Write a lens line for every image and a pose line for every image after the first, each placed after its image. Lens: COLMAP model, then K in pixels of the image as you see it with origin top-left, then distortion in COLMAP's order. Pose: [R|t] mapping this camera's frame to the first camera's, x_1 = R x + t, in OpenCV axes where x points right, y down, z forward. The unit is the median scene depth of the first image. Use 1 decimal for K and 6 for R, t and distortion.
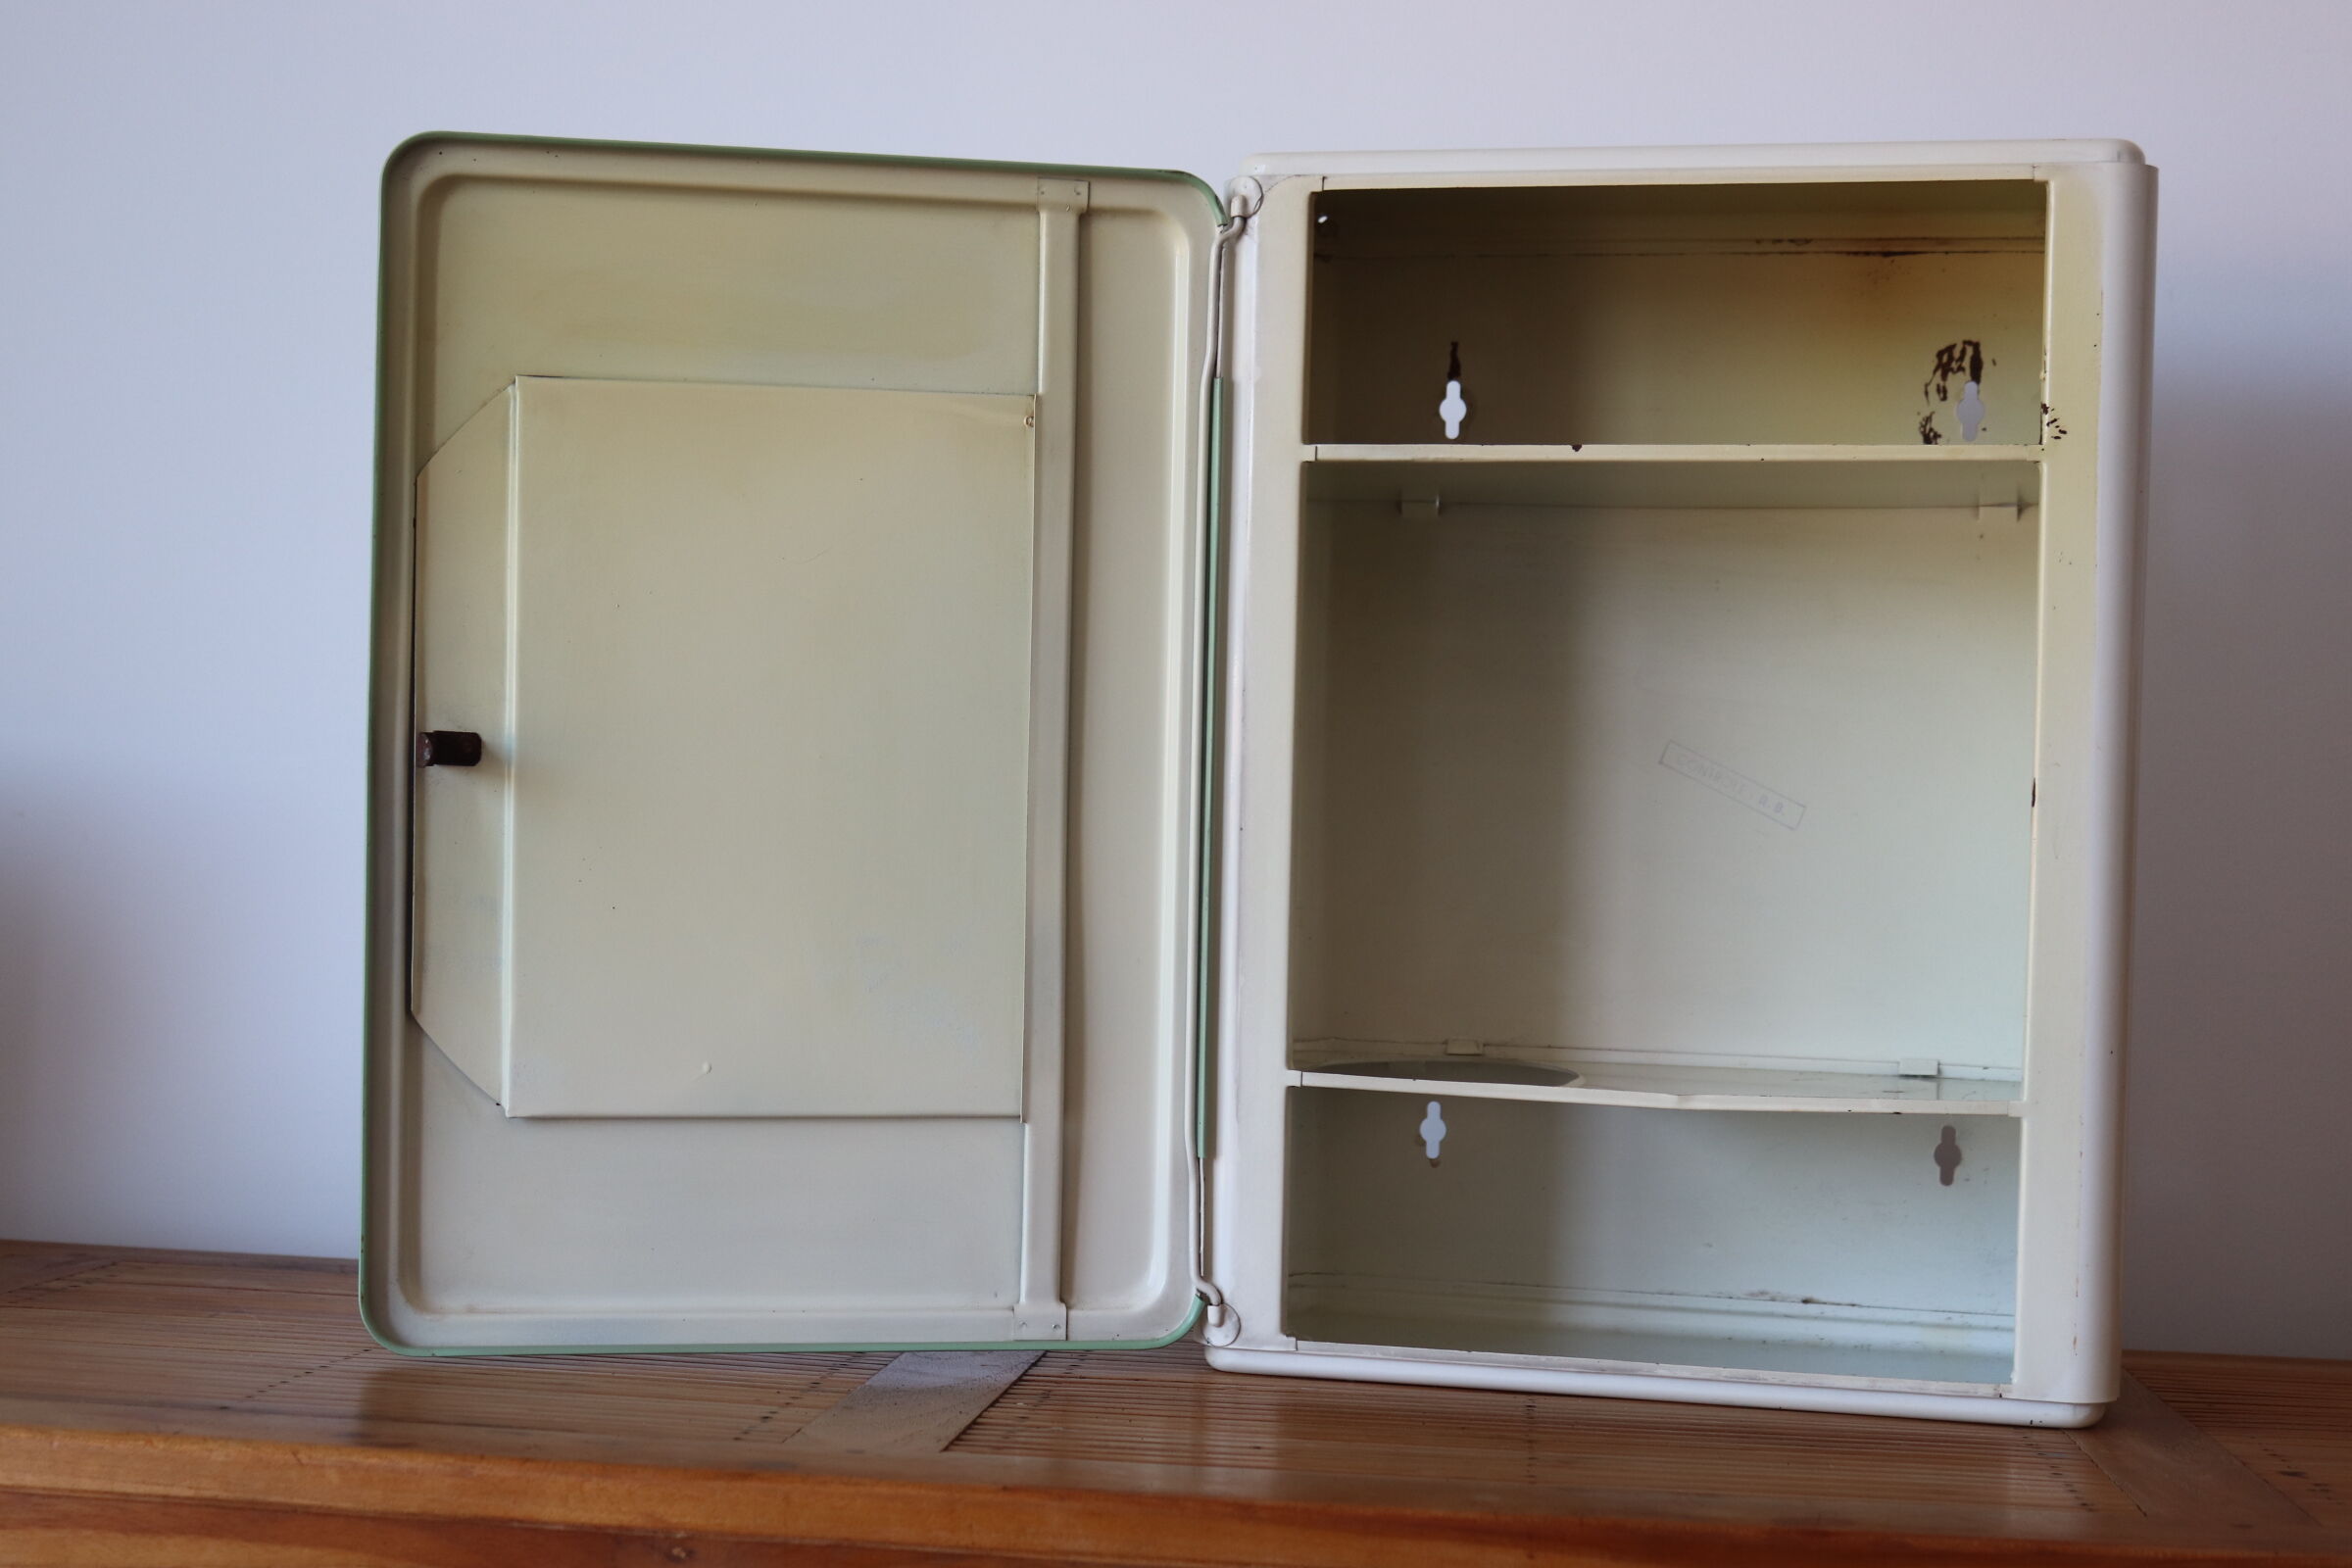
lens RADIAL K [[3375.5, 0, 1174.9], [0, 3375.5, 774.5], [0, 0, 1]] dist [-0.048394, 0.000000]
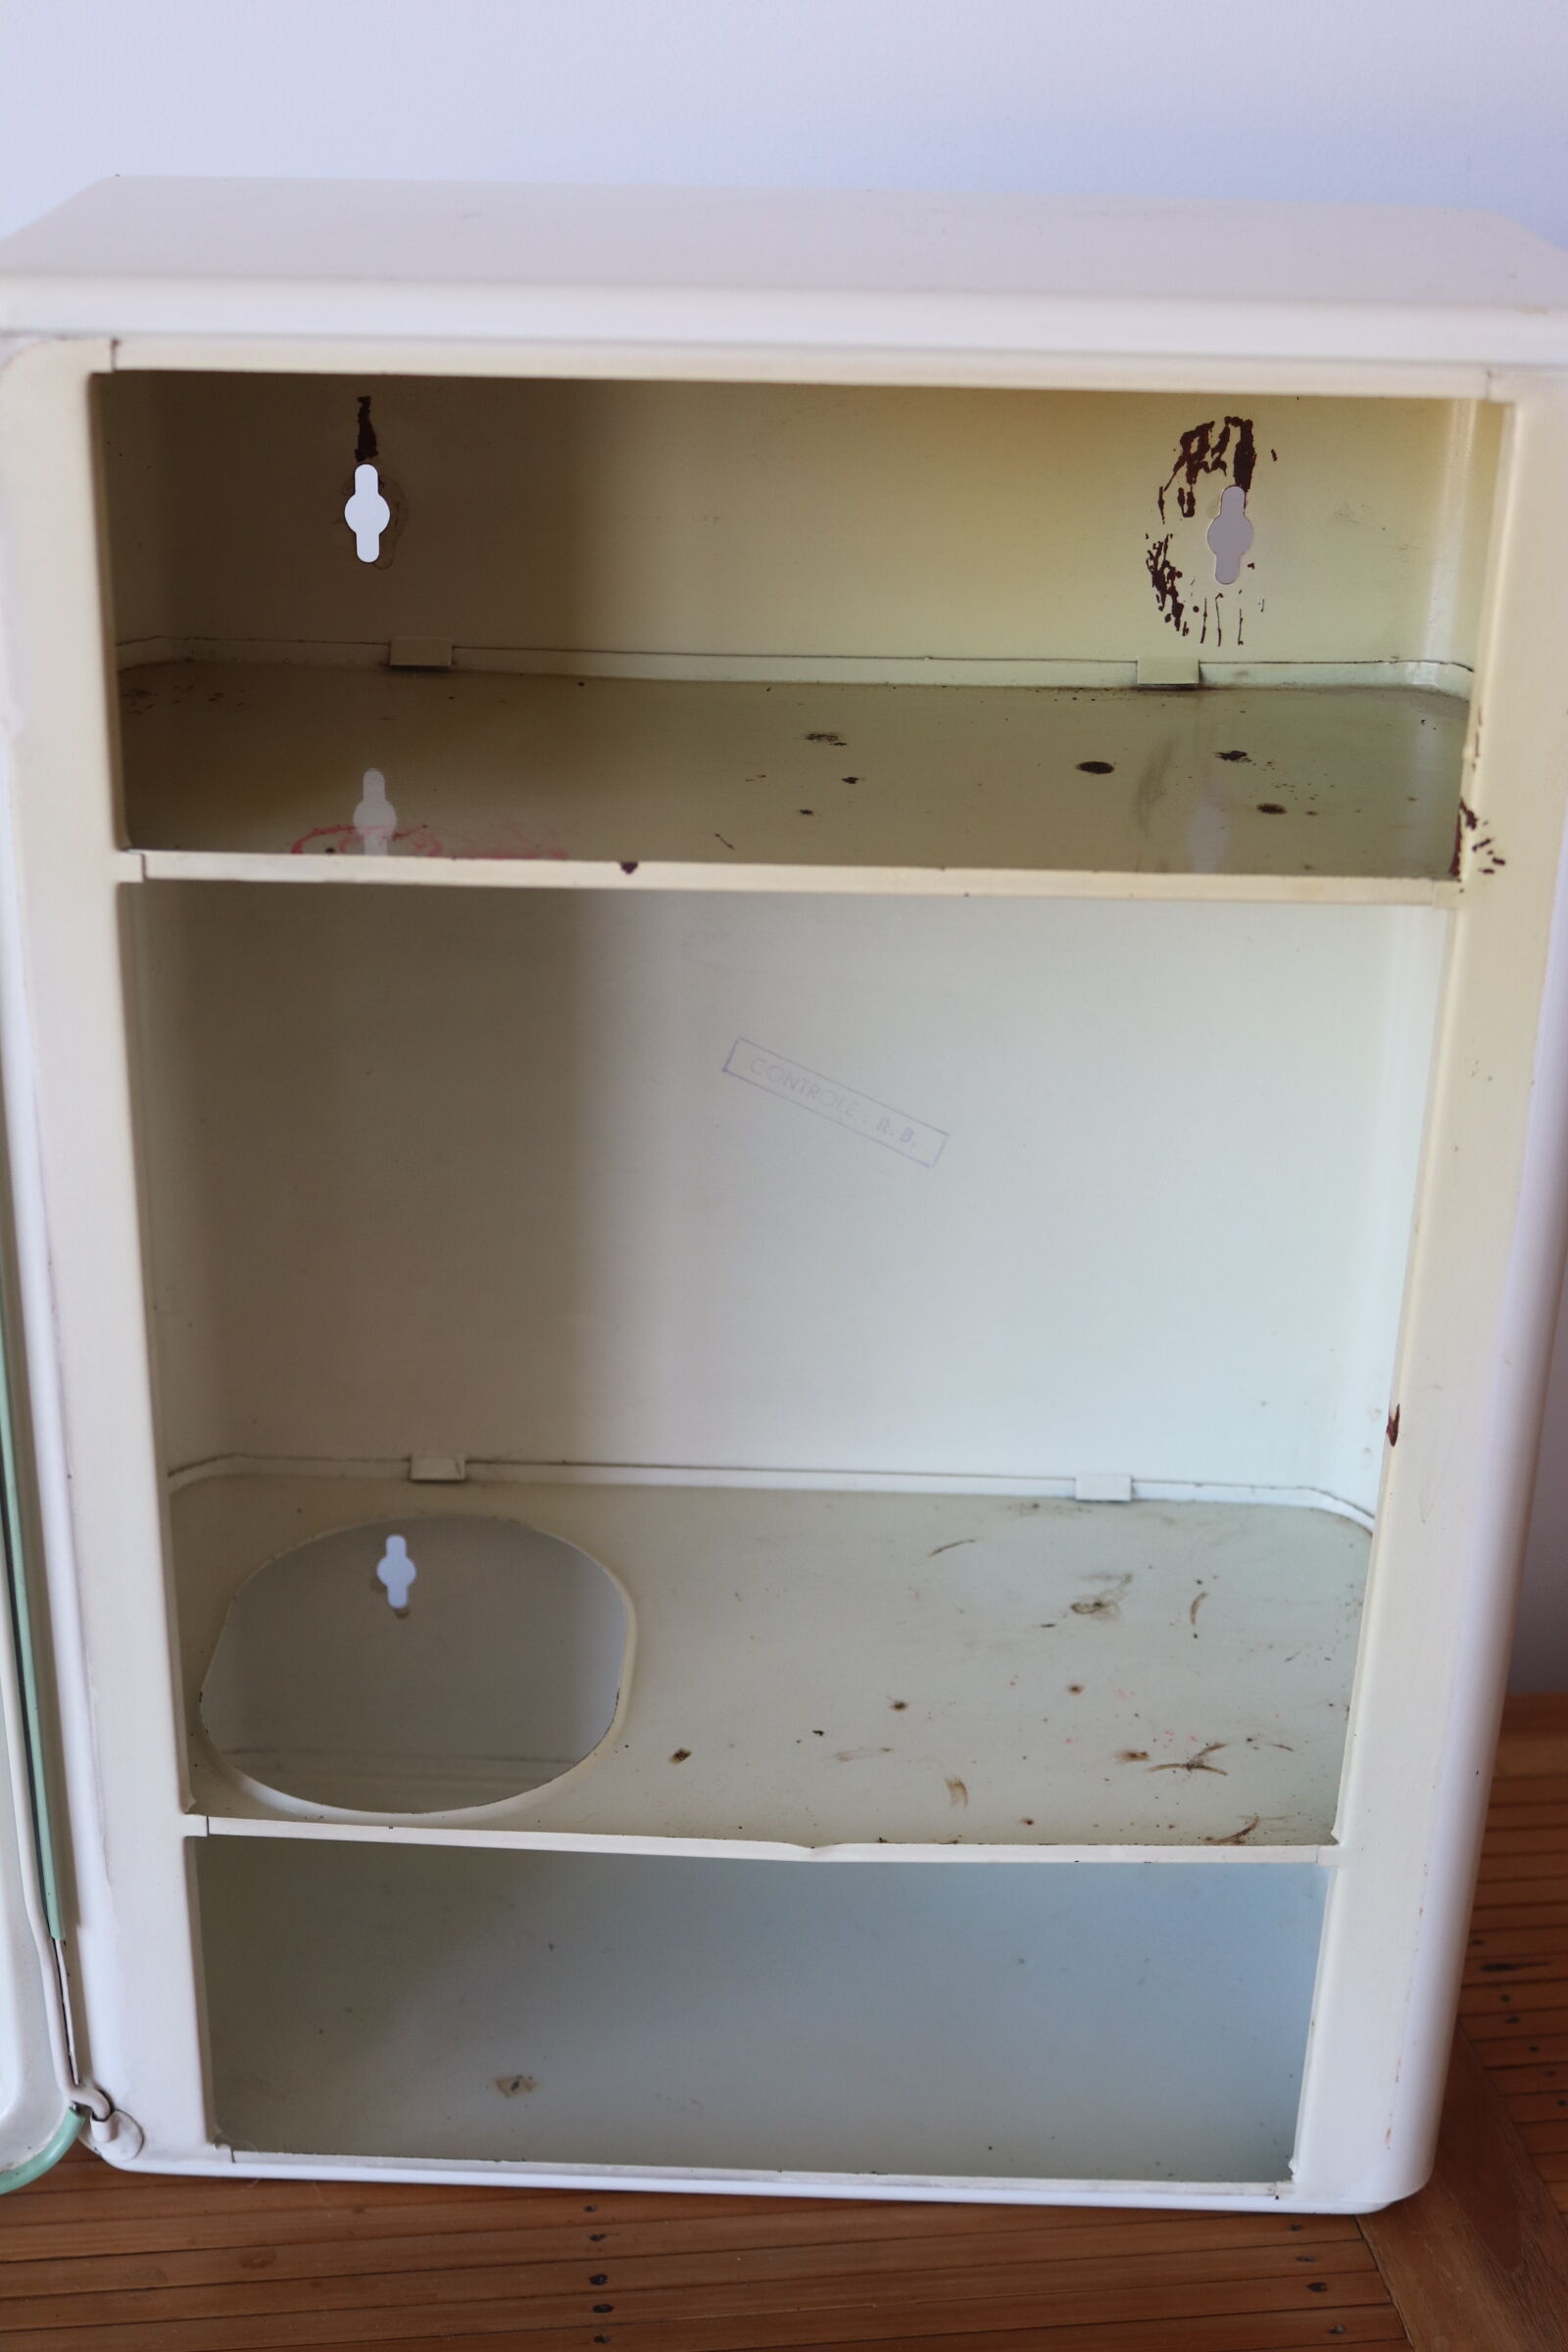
lens RADIAL K [[3090.8, 0, 765.3], [0, 3090.8, 1171.8], [0, 0, 1]] dist [-0.056477, 0.000000]
pose [[0.974512, -0.094871, 0.203289, 0.033970], [0.002566, 0.910832, 0.412769, -0.253056], [-0.224322, -0.401727, 0.887860, 0.522861]]
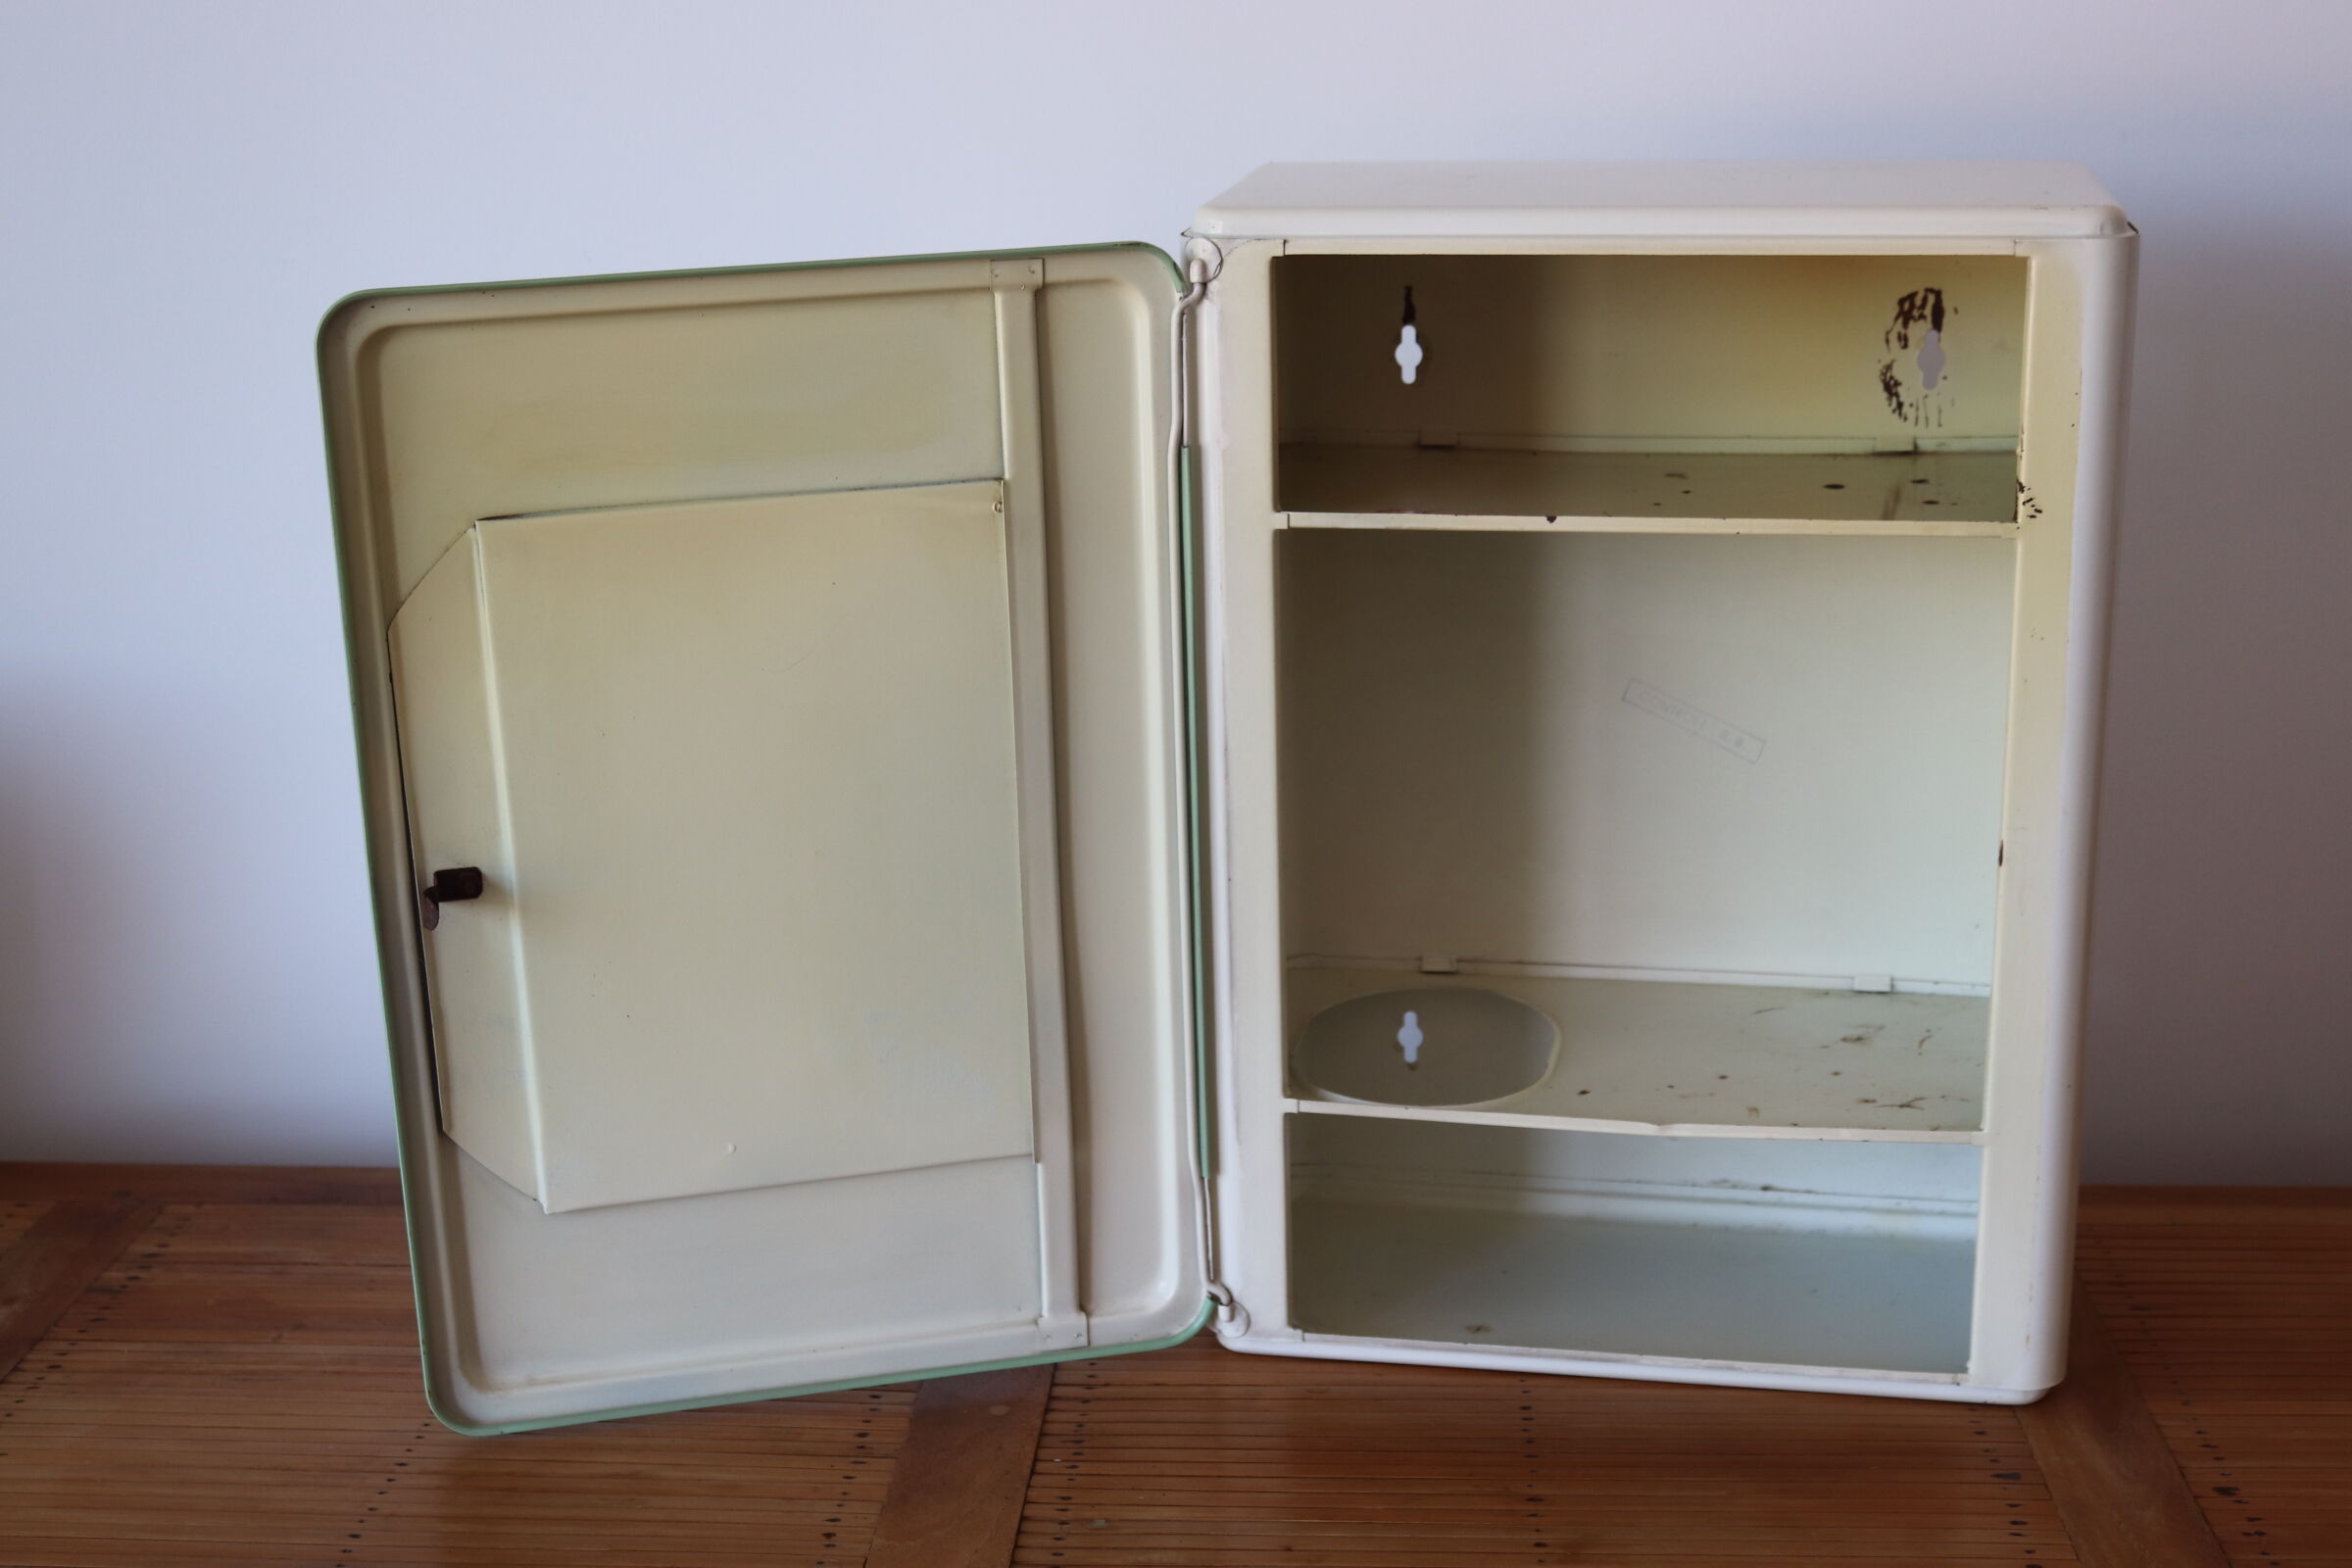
lens RADIAL K [[3256.0, 0, 1180.7], [0, 3256.0, 790.3], [0, 0, 1]] dist [-0.056589, 0.000000]
pose [[0.997708, -0.060500, 0.030307, -0.023623], [0.049394, 0.957285, 0.284895, -0.293846], [-0.046248, -0.282745, 0.958079, 0.060535]]
